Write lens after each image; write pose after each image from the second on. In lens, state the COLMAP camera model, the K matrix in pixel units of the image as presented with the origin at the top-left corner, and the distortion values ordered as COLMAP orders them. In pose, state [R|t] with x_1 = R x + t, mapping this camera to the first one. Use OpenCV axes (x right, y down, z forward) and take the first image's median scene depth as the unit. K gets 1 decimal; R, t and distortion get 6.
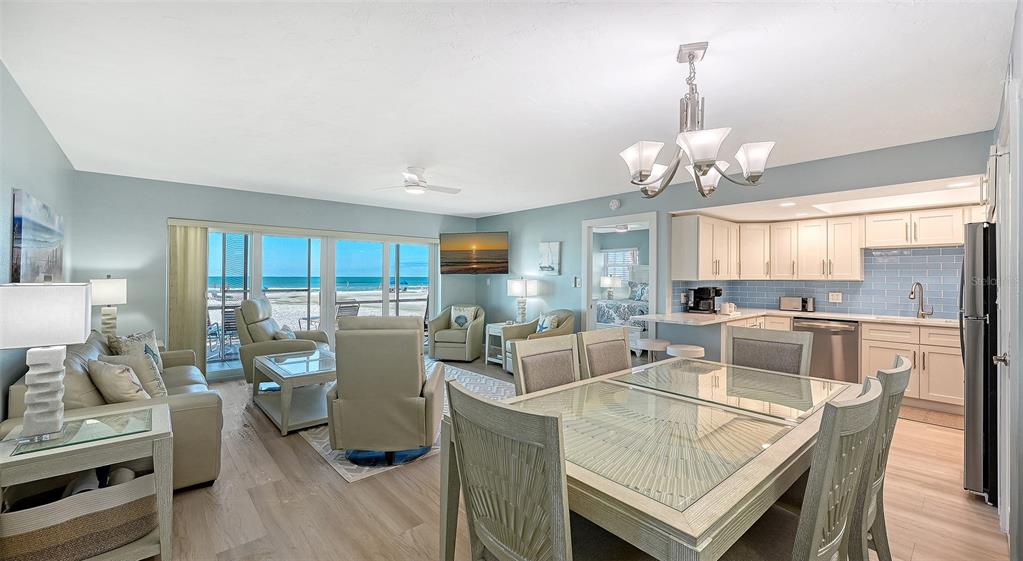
lens RADIAL K [[417.4, 0, 514.3], [0, 417.4, 272.6], [0, 0, 1]] dist [0.001447, -0.000015]
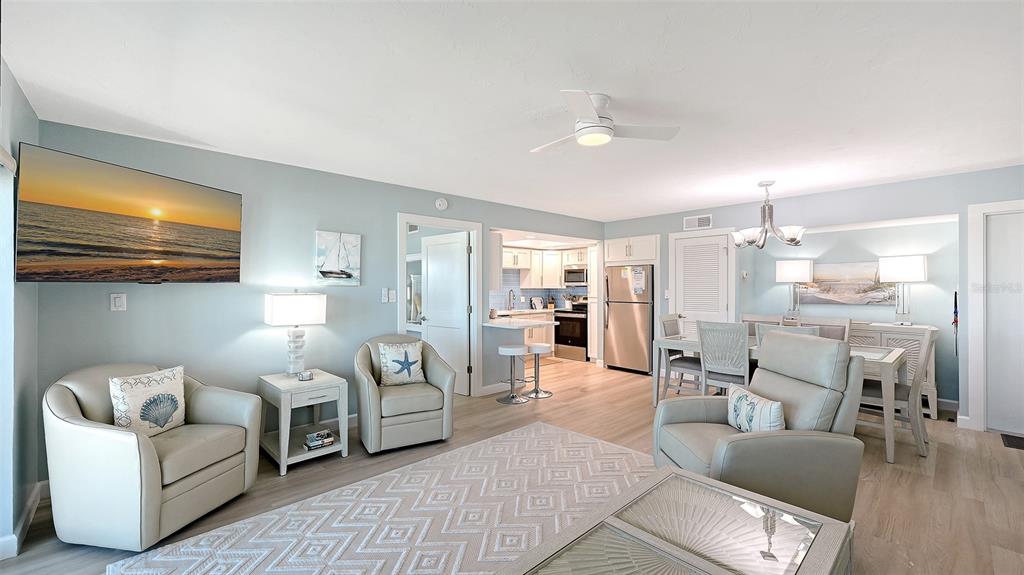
lens RADIAL K [[417.0, 0, 516.6], [0, 417.0, 288.0], [0, 0, 1]] dist [0.004166, 0.000194]
pose [[-0.043259, -0.004793, 0.999052, -0.548058], [-0.004826, 0.999978, 0.004589, 0.005773], [-0.999052, -0.004623, -0.043281, 0.759110]]
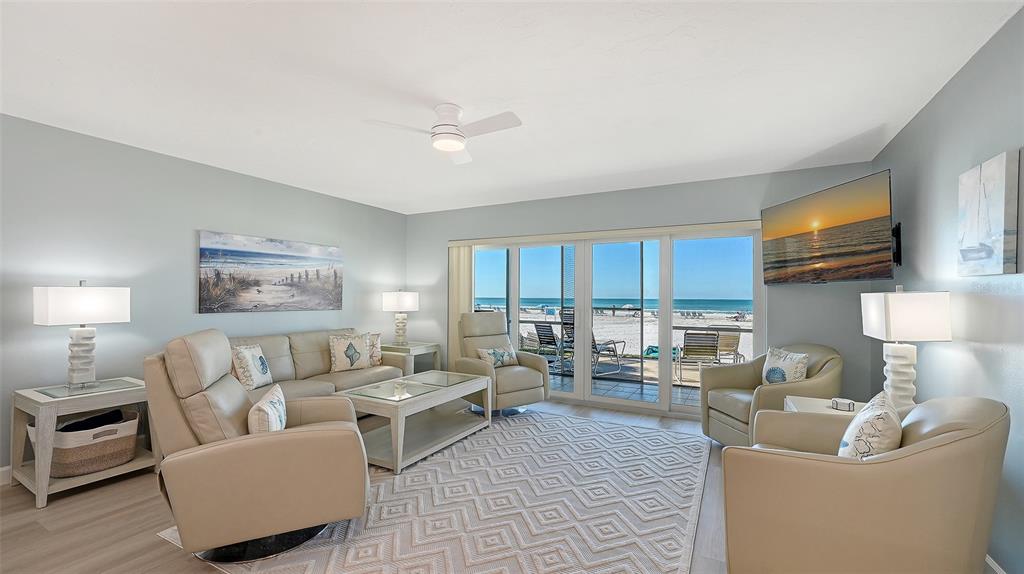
lens RADIAL K [[417.0, 0, 512.1], [0, 417.0, 291.0], [0, 0, 1]] dist [0.004166, 0.000194]
pose [[0.341146, -0.014850, -0.939893, 0.246350], [0.002670, 0.999886, -0.014829, 0.020659], [0.940007, 0.002550, 0.341146, 0.583960]]
